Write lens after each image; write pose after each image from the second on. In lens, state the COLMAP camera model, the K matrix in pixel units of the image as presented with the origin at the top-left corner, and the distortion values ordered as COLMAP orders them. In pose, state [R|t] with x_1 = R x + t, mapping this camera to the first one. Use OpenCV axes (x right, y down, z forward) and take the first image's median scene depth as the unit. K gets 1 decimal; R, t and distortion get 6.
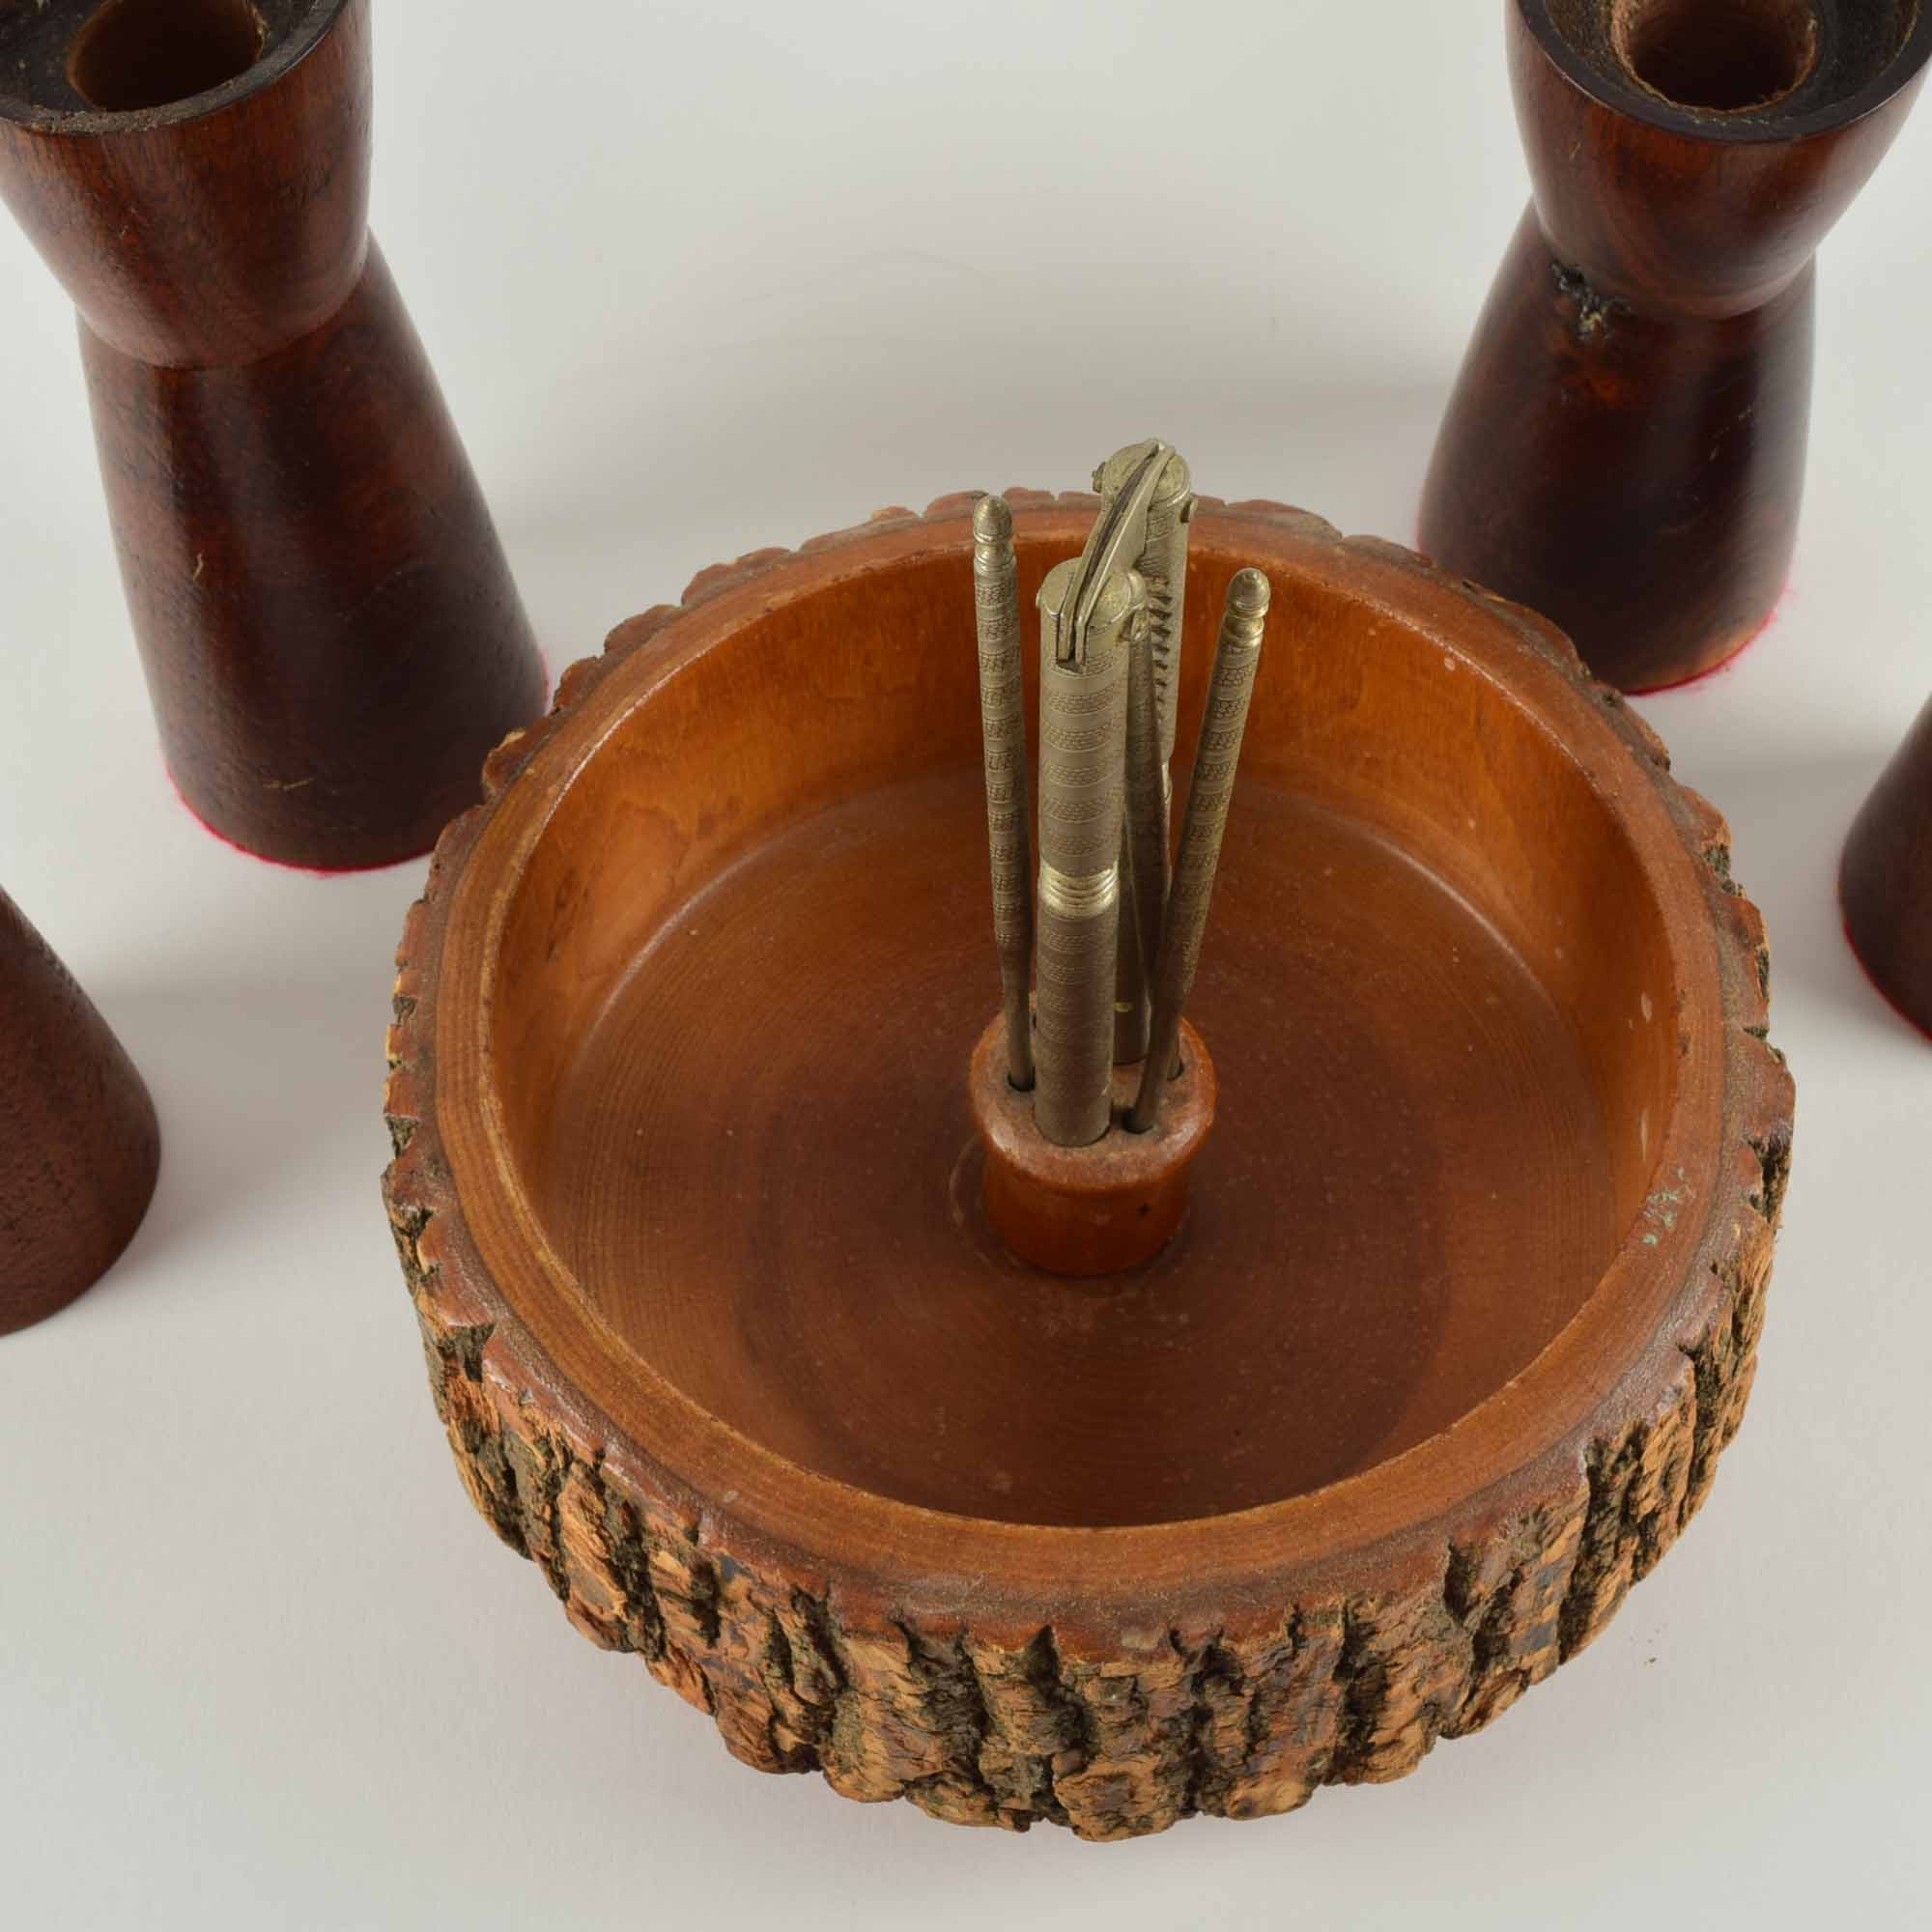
lens RADIAL K [[4469.8, 0, 966.0], [0, 4469.8, 966.0], [0, 0, 1]] dist [-0.007285, -0.194047]
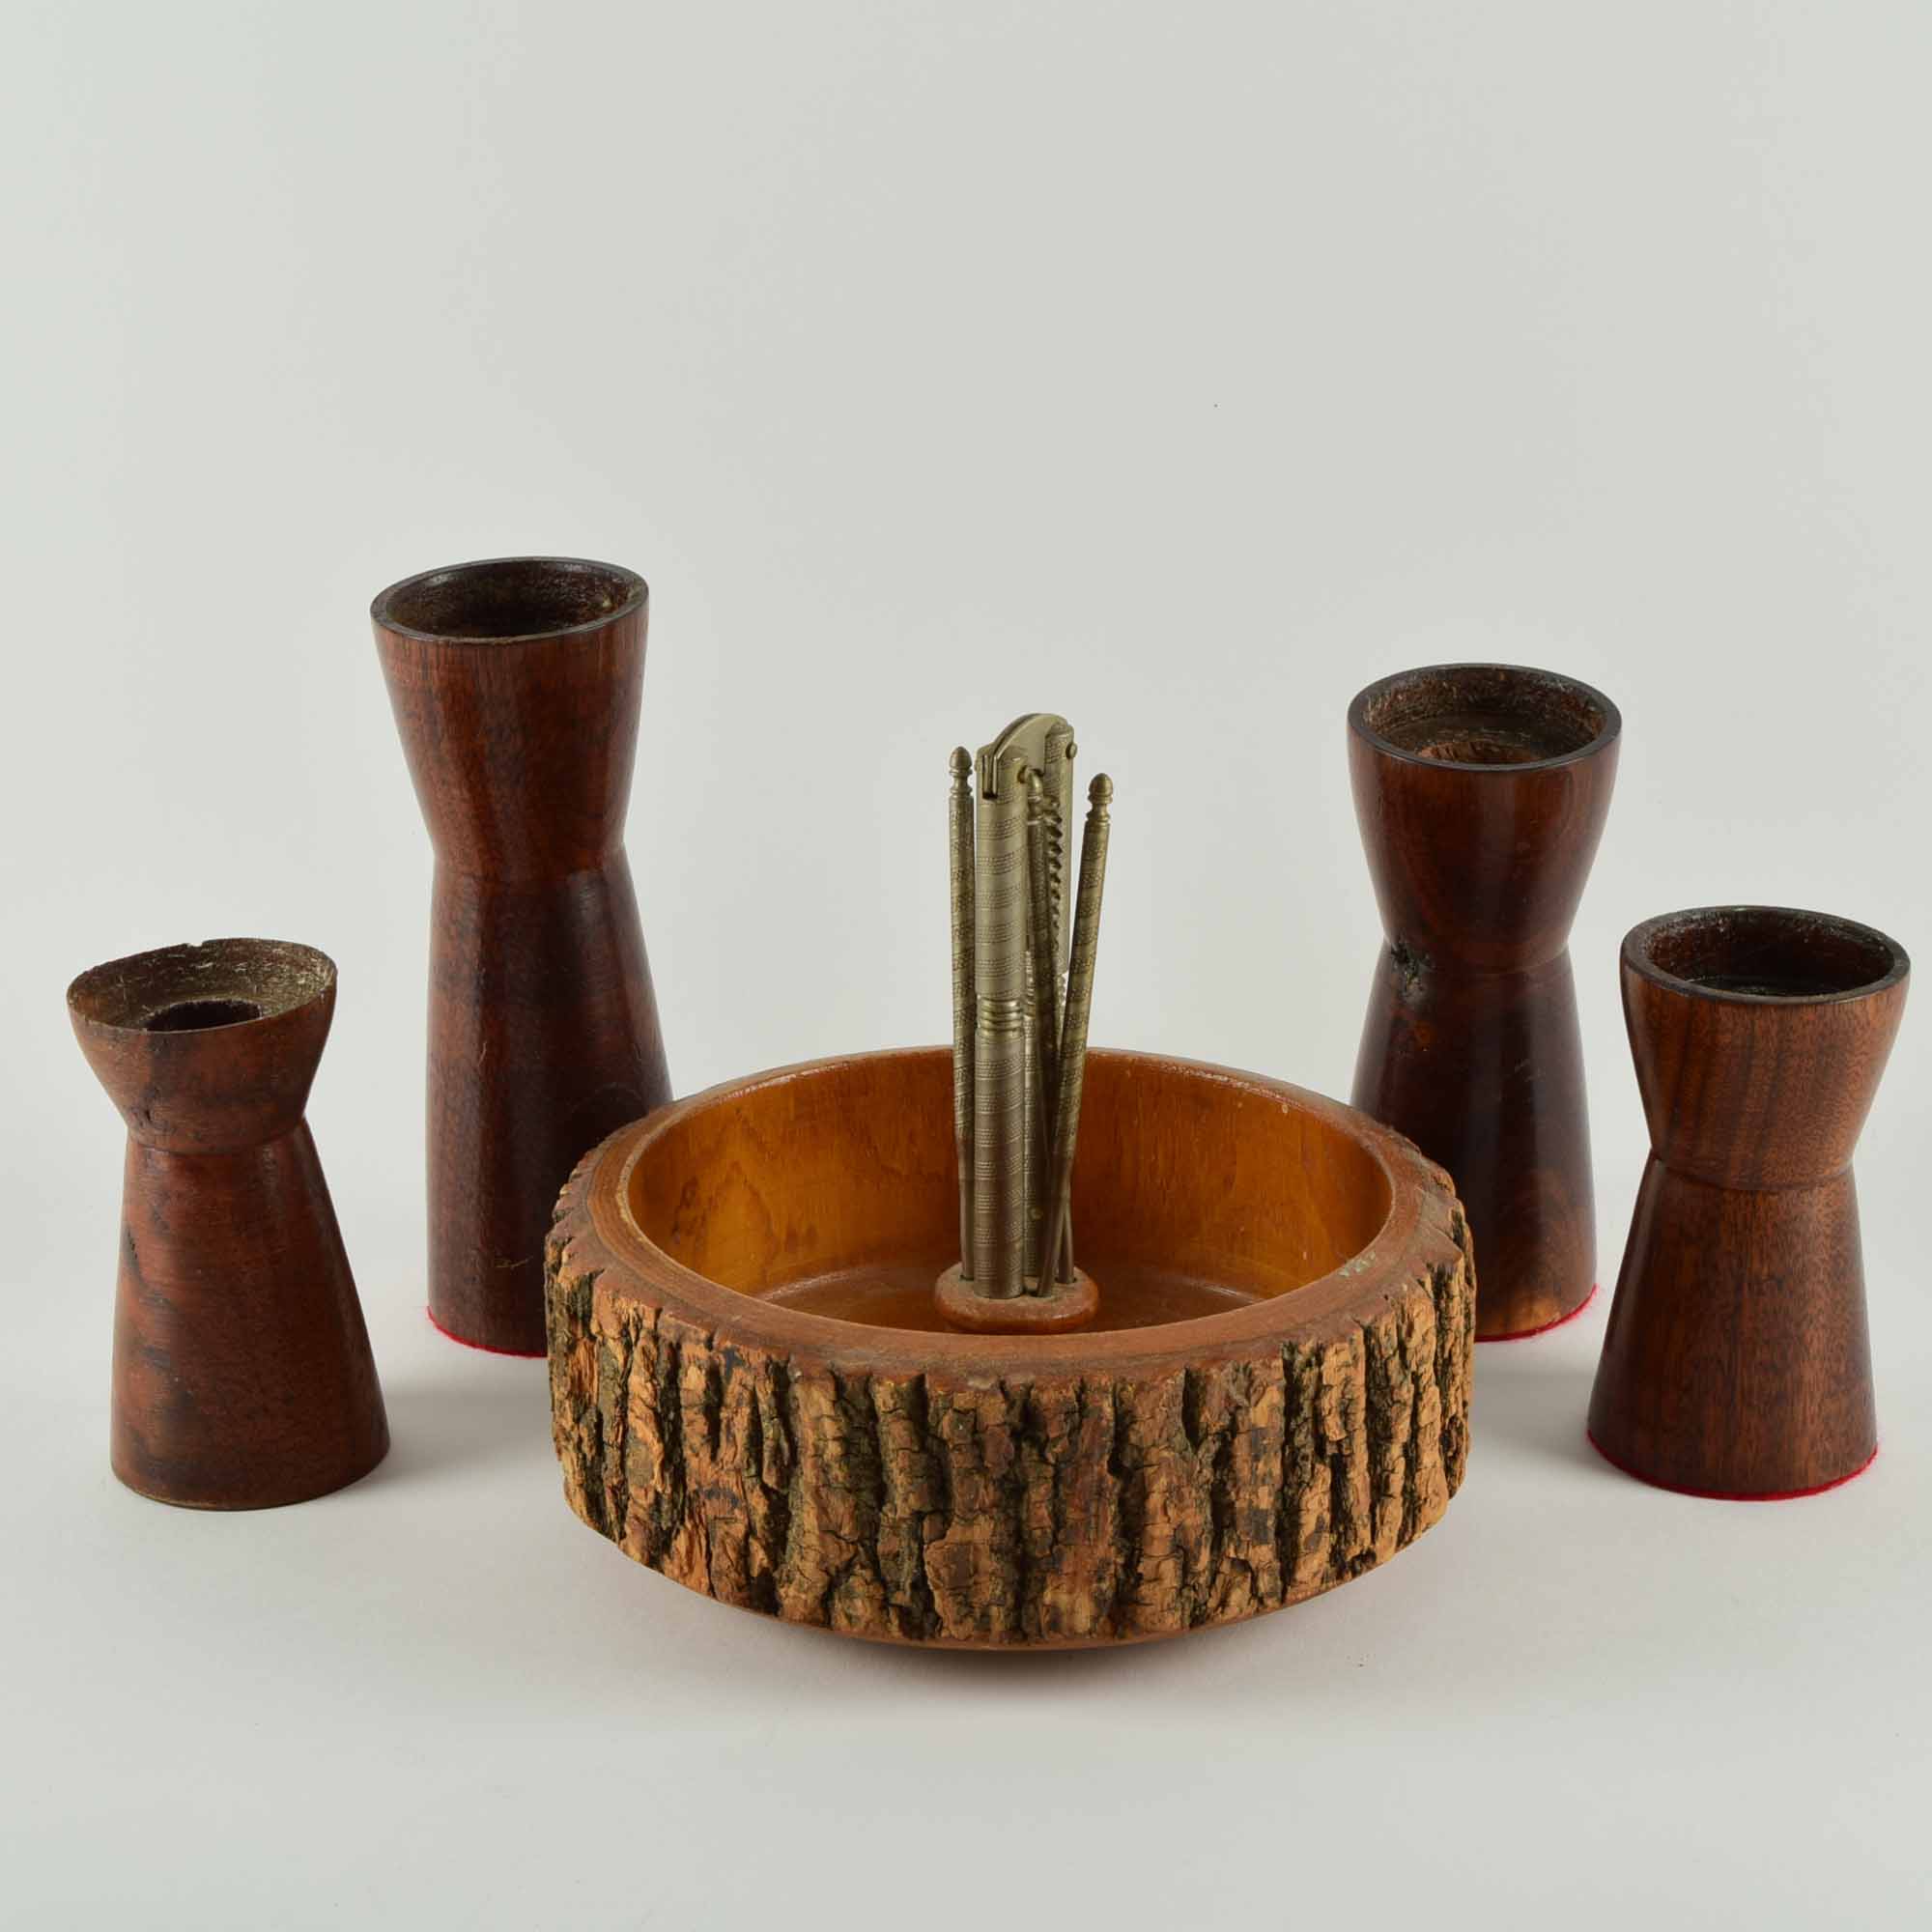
lens RADIAL K [[6292.8, 0, 1002.9], [0, 6292.8, 1149.9], [0, 0, 1]] dist [-0.020255, -0.029302]
pose [[0.992333, 0.060483, -0.107786, 0.254768], [-0.110627, 0.823538, -0.556369, 1.192933], [0.055115, 0.564027, 0.823915, -0.792810]]
